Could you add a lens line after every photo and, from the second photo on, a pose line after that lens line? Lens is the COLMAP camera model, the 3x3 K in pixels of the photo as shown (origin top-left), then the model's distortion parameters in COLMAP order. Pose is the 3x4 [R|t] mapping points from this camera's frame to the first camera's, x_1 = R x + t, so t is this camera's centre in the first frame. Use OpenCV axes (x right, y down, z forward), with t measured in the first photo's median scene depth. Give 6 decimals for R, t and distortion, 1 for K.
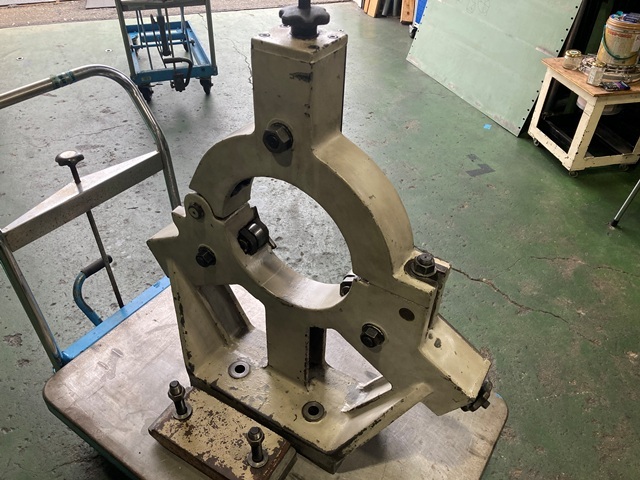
lens RADIAL K [[519.4, 0, 316.5], [0, 519.4, 241.9], [0, 0, 1]] dist [0.018919, -0.015452]
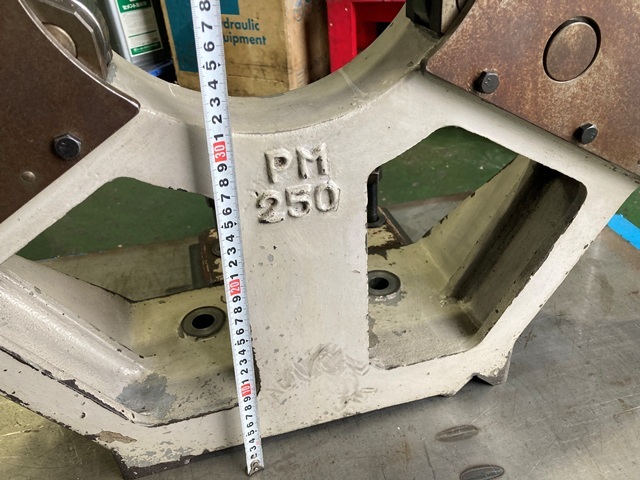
lens RADIAL K [[523.9, 0, 321.6], [0, 523.9, 239.4], [0, 0, 1]] dist [0.029421, -0.043834]
pose [[-0.687155, 0.427735, -0.587249, 0.178938], [-0.428122, 0.414653, 0.802978, -0.163580], [0.586967, 0.803184, -0.101808, 1.050375]]
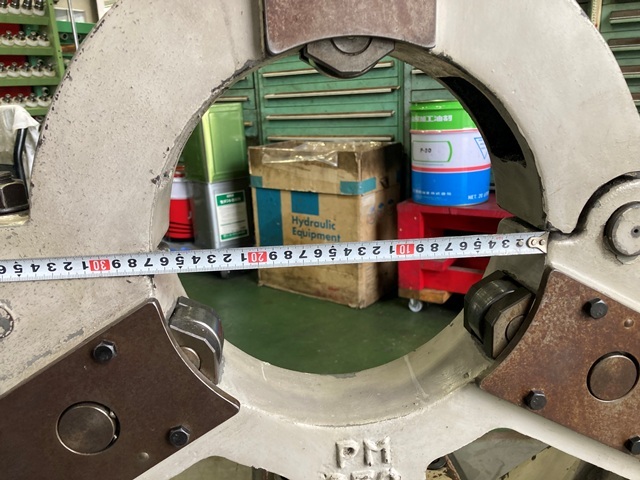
lens RADIAL K [[521.4, 0, 316.6], [0, 521.4, 237.2], [0, 0, 1]] dist [0.013105, -0.007149]
pose [[-0.788646, 0.179989, -0.587913, 0.192862], [-0.371528, 0.622378, 0.688921, -0.249712], [0.489903, 0.761741, -0.423965, 0.995536]]
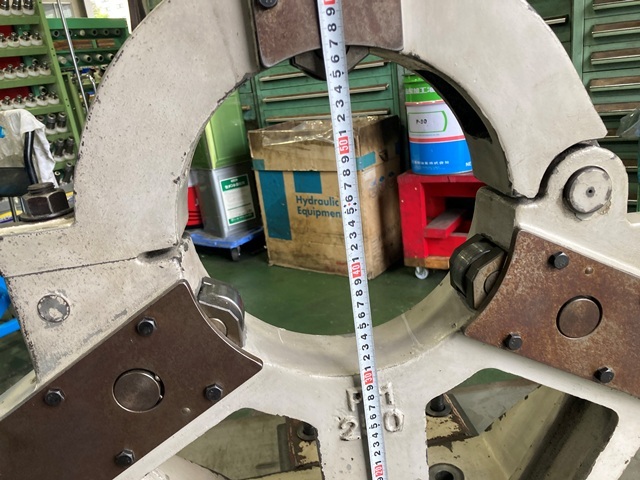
lens RADIAL K [[519.4, 0, 316.5], [0, 519.4, 241.9], [0, 0, 1]] dist [0.018919, -0.015452]
pose [[-0.779344, 0.270607, -0.565150, 0.221246], [-0.314861, 0.610671, 0.726597, -0.291539], [0.541743, 0.744213, -0.390719, 1.019691]]
